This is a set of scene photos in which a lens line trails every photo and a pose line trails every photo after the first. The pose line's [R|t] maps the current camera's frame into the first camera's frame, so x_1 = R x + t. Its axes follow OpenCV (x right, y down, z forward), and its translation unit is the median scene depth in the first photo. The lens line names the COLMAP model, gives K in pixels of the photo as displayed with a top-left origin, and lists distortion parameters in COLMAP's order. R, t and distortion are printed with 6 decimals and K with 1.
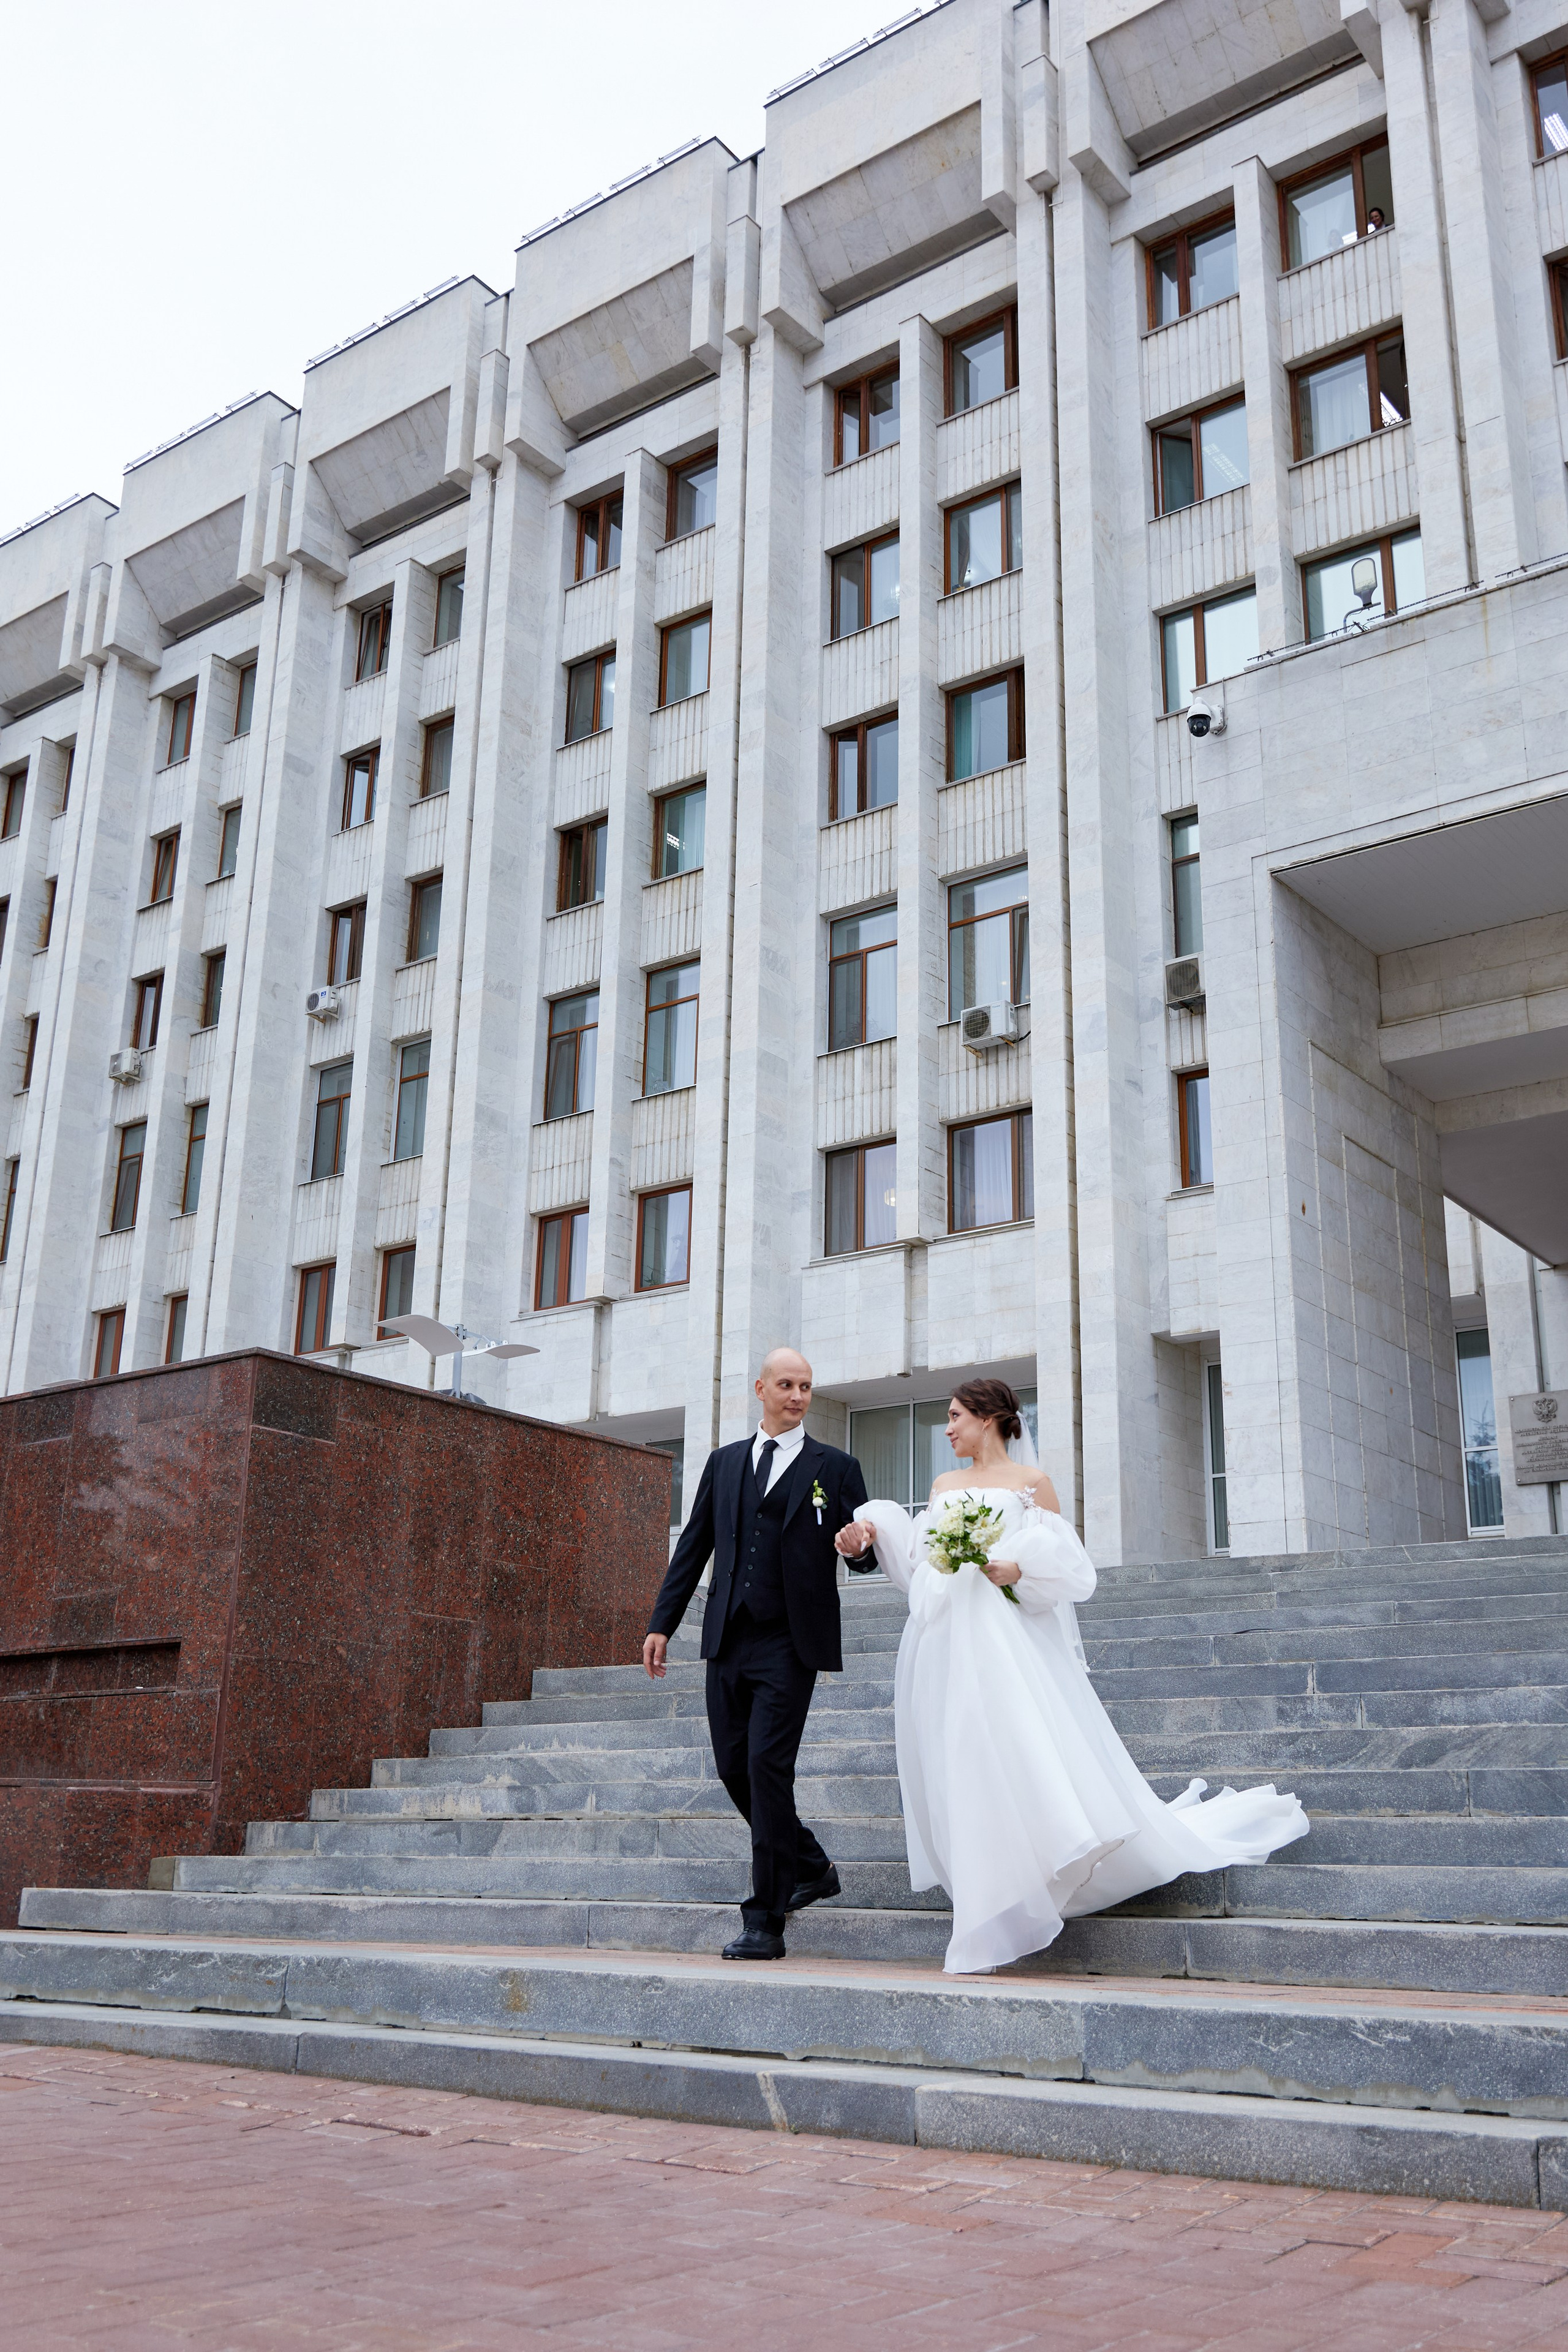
lens RADIAL K [[2202.9, 0, 786.1], [0, 2202.9, 1168.3], [0, 0, 1]] dist [-0.004919, 0.000000]
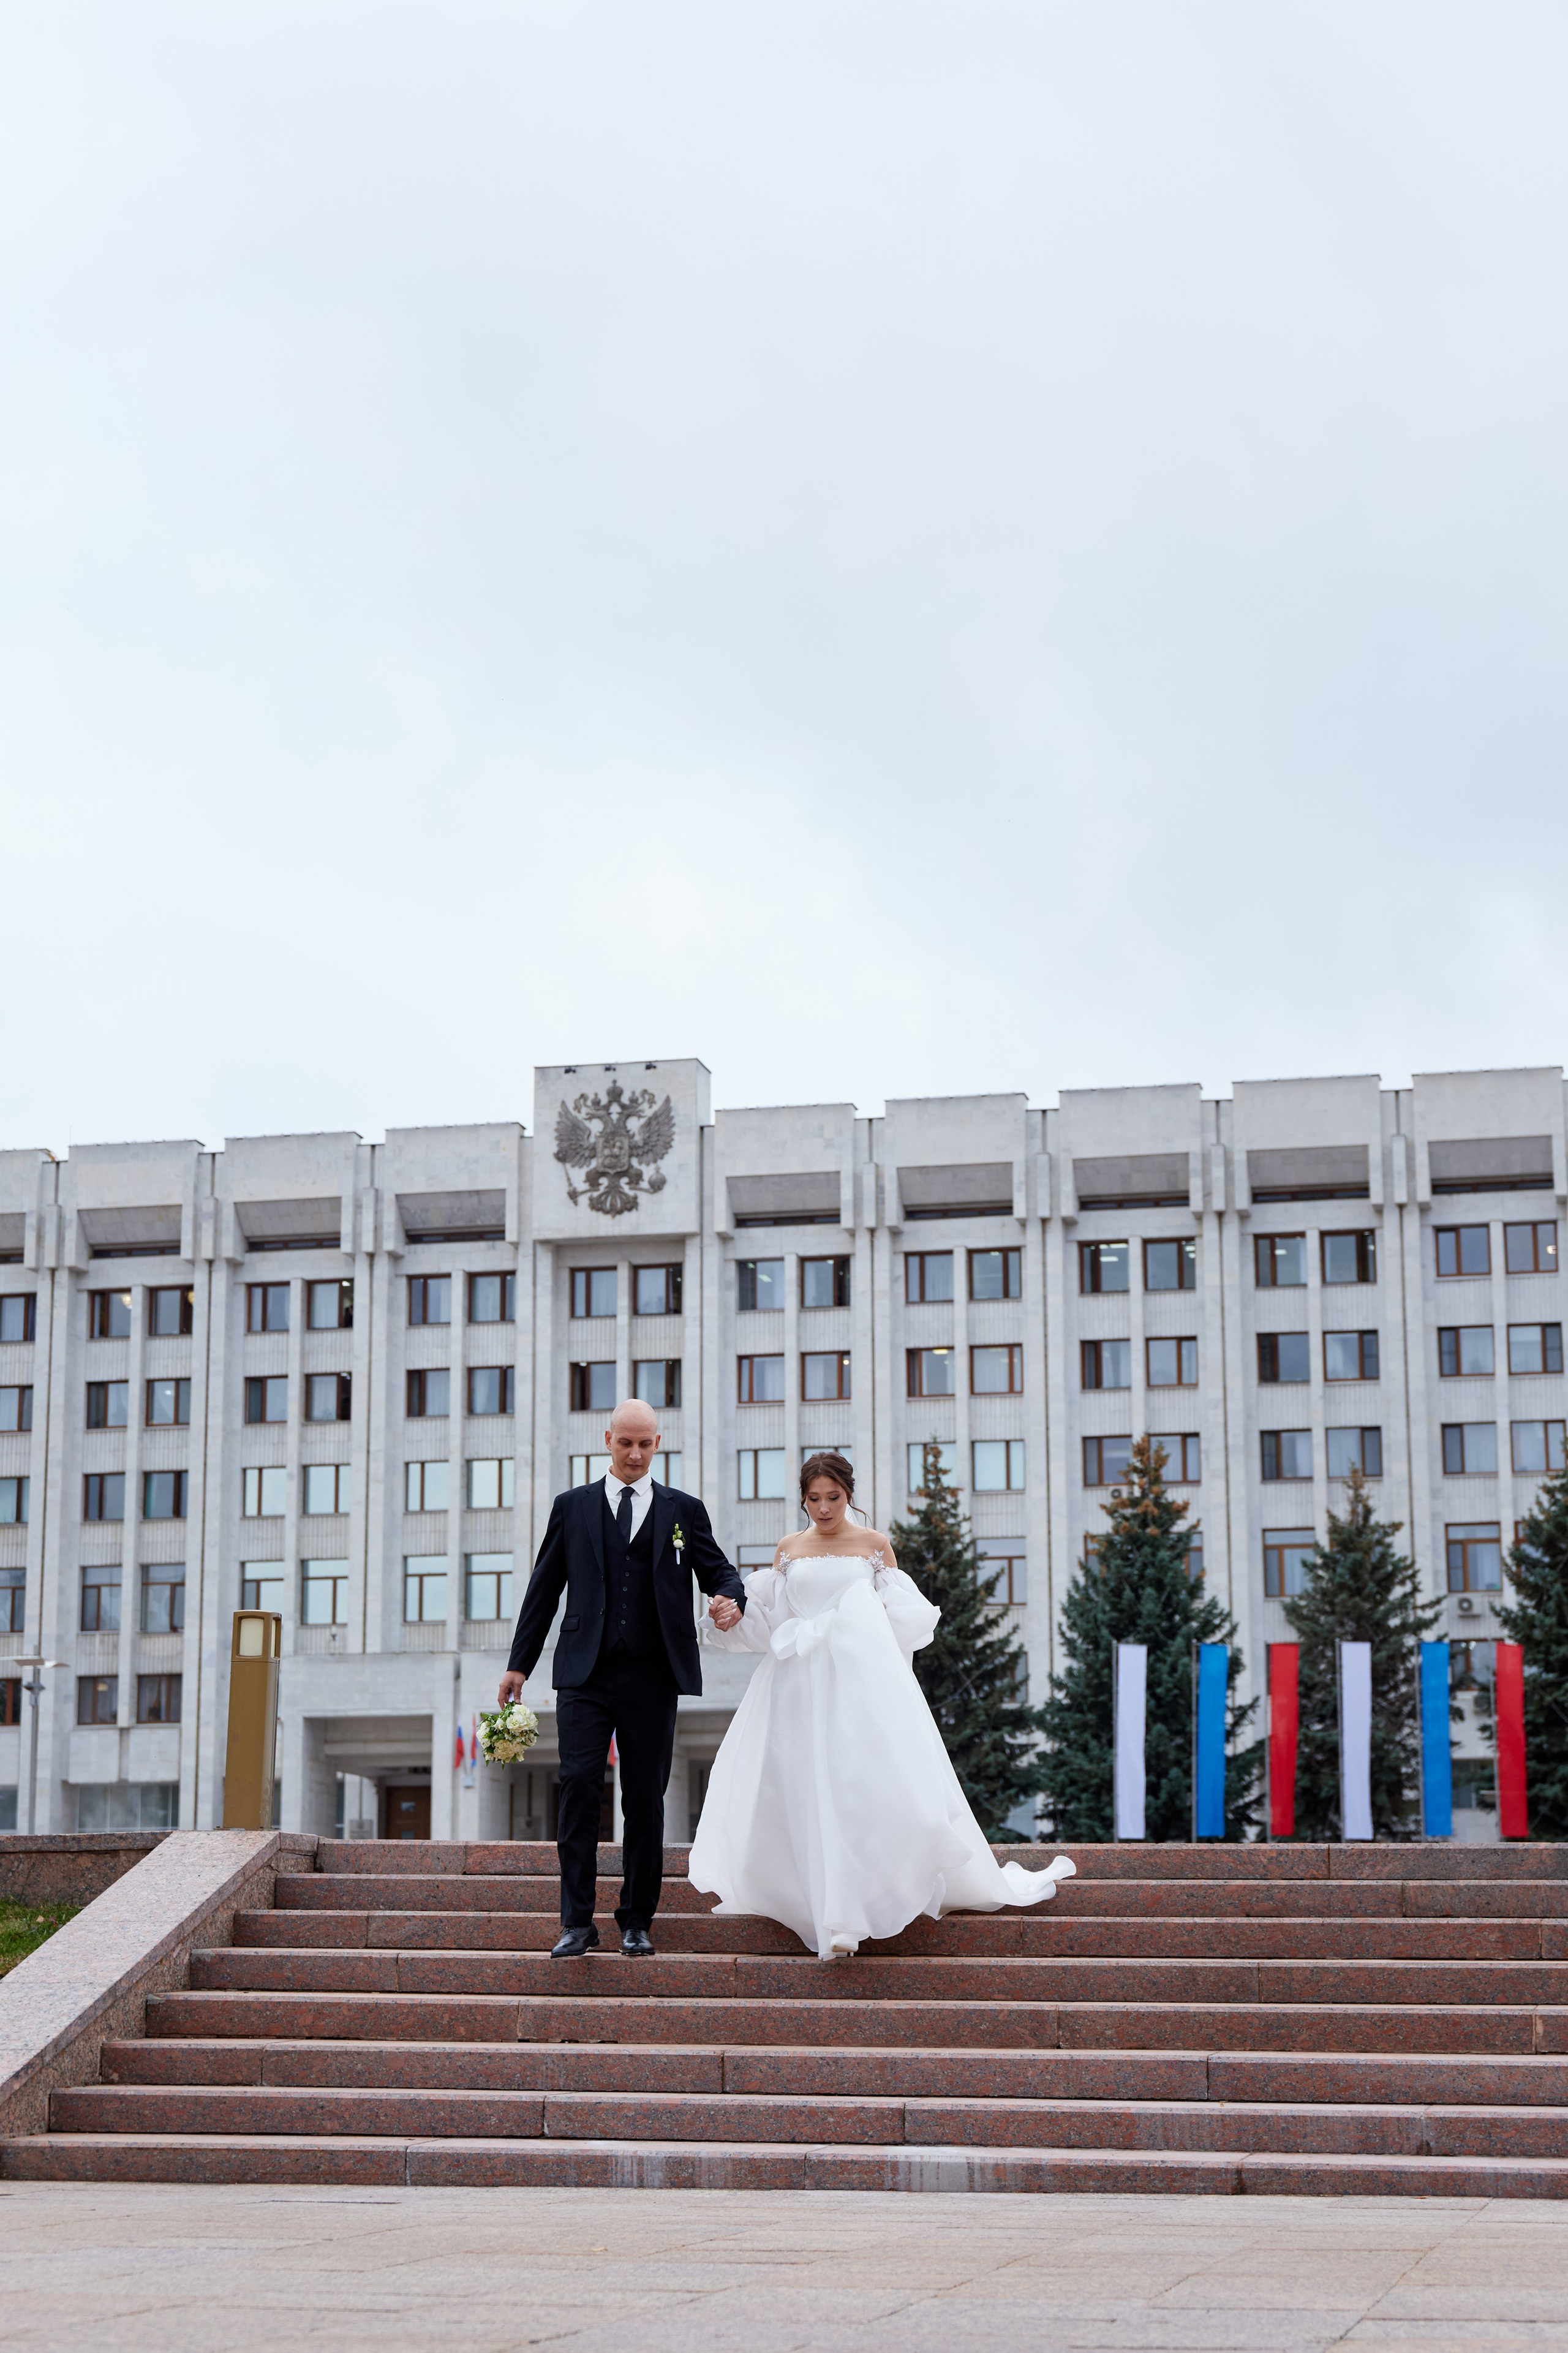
lens RADIAL K [[4183.7, 0, 784.6], [0, 4183.7, 1178.4], [0, 0, 1]] dist [-0.019789, 0.000000]
pose [[0.913183, 0.065612, 0.402234, -1.534248], [-0.106102, 0.991196, 0.079199, -1.321055], [-0.393497, -0.115001, 0.912105, -4.486550]]
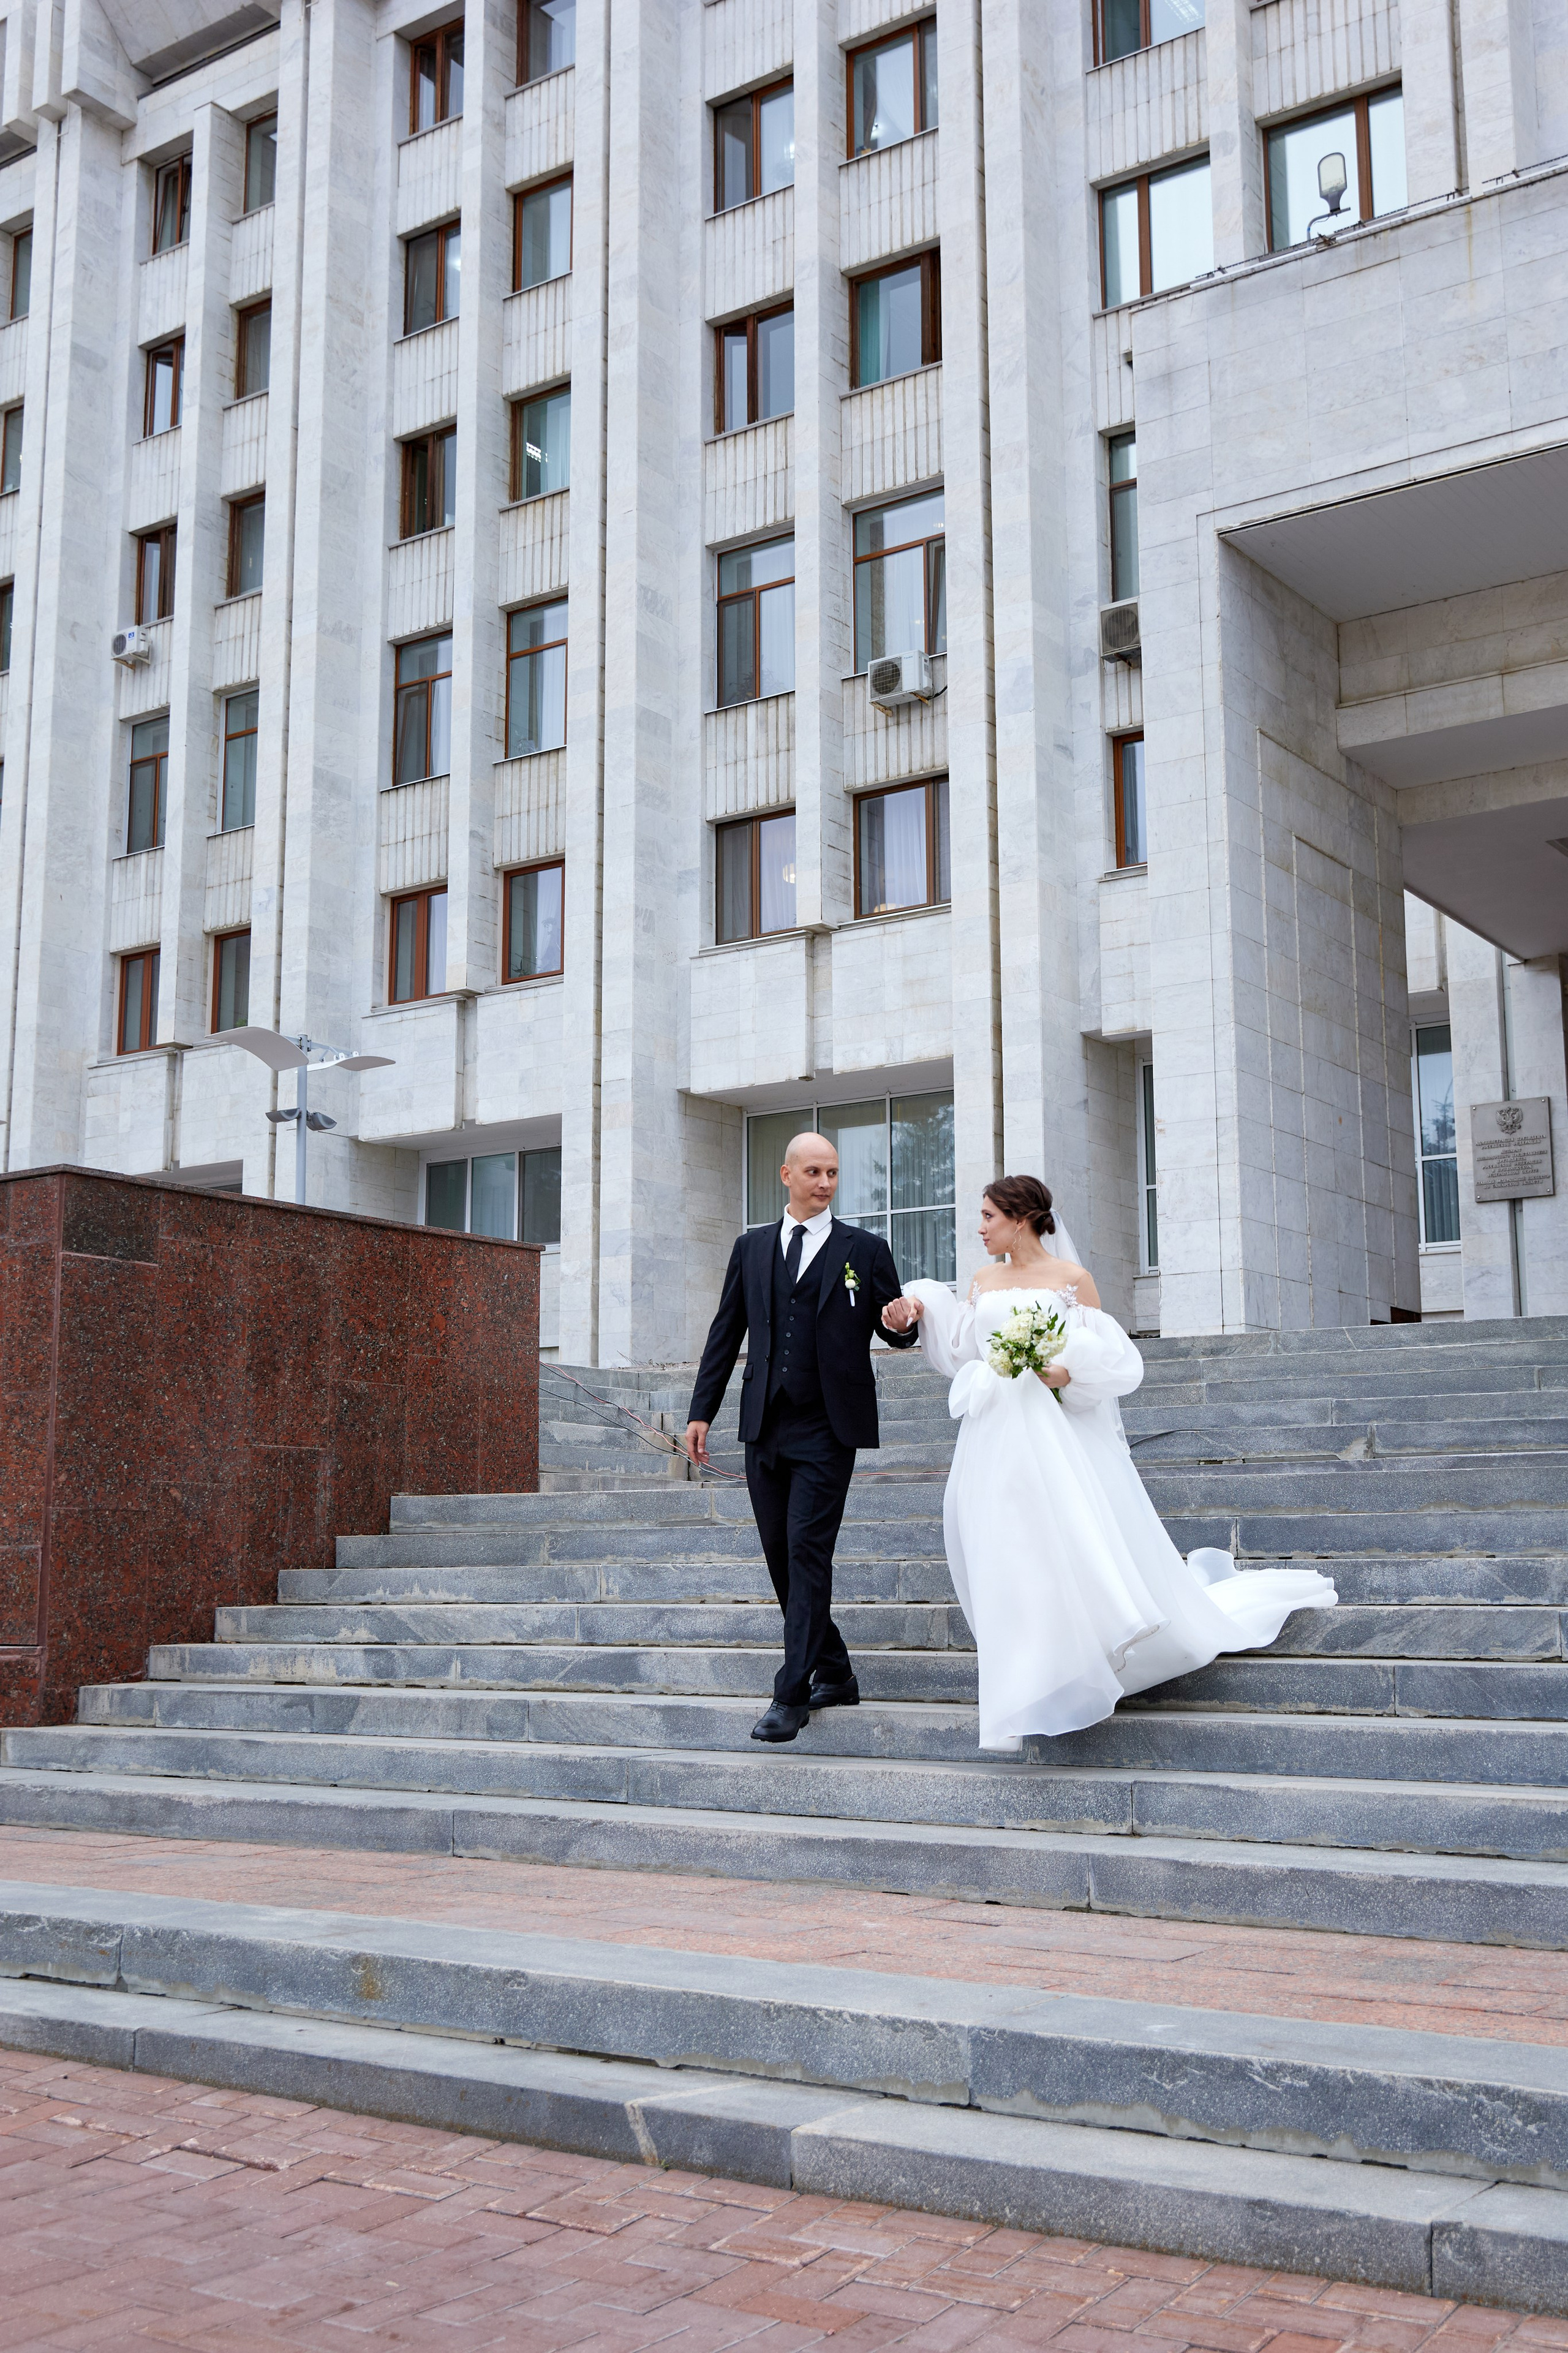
lens RADIAL K [[2473.5, 0, 793.0], [0, 2473.5, 1173.1], [0, 0, 1]] dist [-0.005341, 0.000000]
pose [[0.998866, -0.015615, 0.044971, 0.003071], [0.008693, 0.988618, 0.150199, -0.024730], [-0.046804, -0.149638, 0.987633, 0.002399]]
